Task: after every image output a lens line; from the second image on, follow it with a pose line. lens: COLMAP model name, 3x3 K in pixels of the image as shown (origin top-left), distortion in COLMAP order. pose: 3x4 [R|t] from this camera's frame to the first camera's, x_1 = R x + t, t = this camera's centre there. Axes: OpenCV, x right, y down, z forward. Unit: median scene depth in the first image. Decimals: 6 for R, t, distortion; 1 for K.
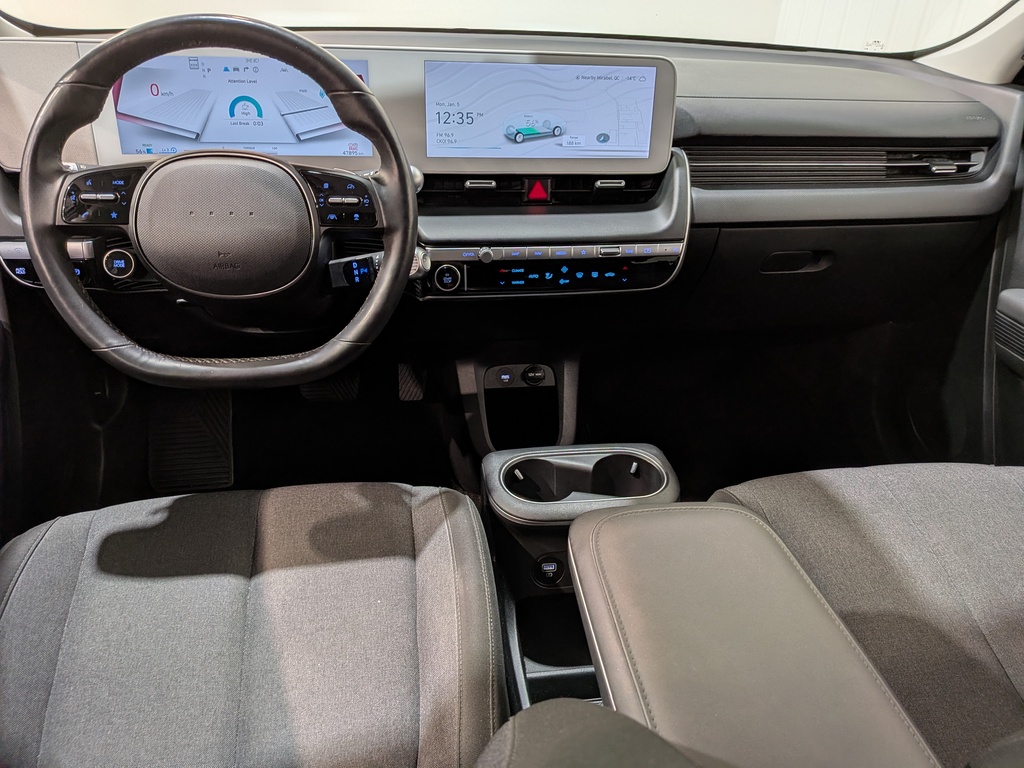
lens RADIAL K [[720.4, 0, 511.4], [0, 720.4, 389.0], [0, 0, 1]] dist [0.012984, -0.006131]
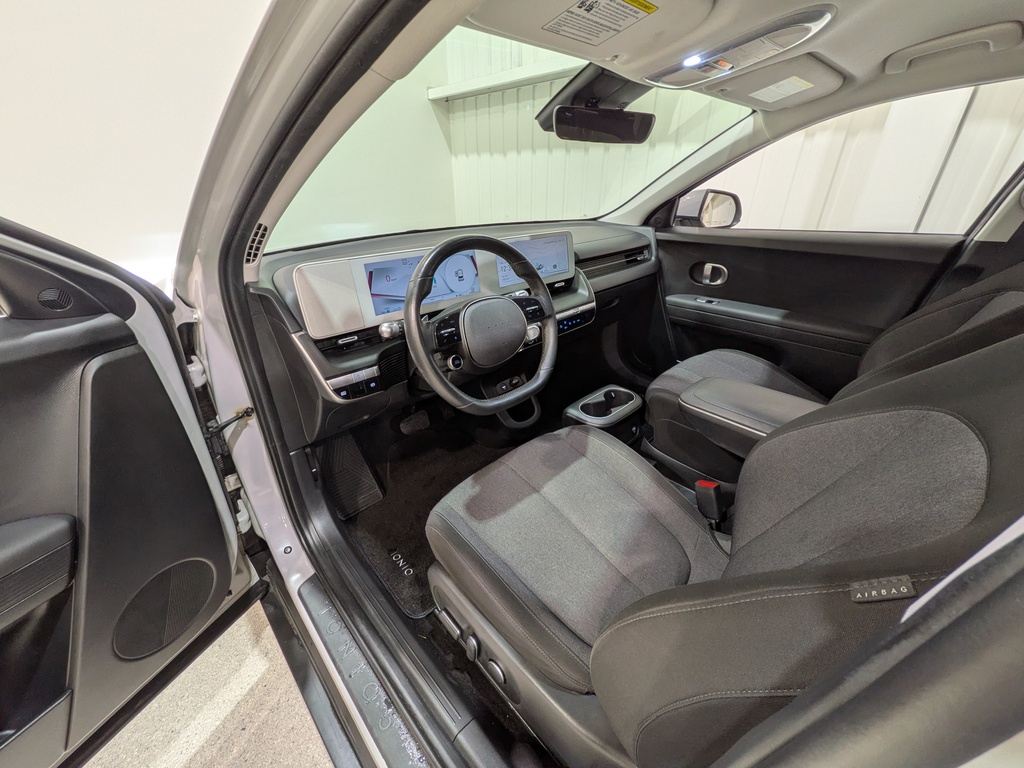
lens RADIAL K [[409.4, 0, 504.0], [0, 409.4, 376.6], [0, 0, 1]] dist [-0.003951, -0.000294]
pose [[0.820373, -0.291018, 0.492236, -0.776372], [0.325602, 0.945367, 0.016260, -0.086597], [-0.470076, 0.146934, 0.870310, -0.023270]]
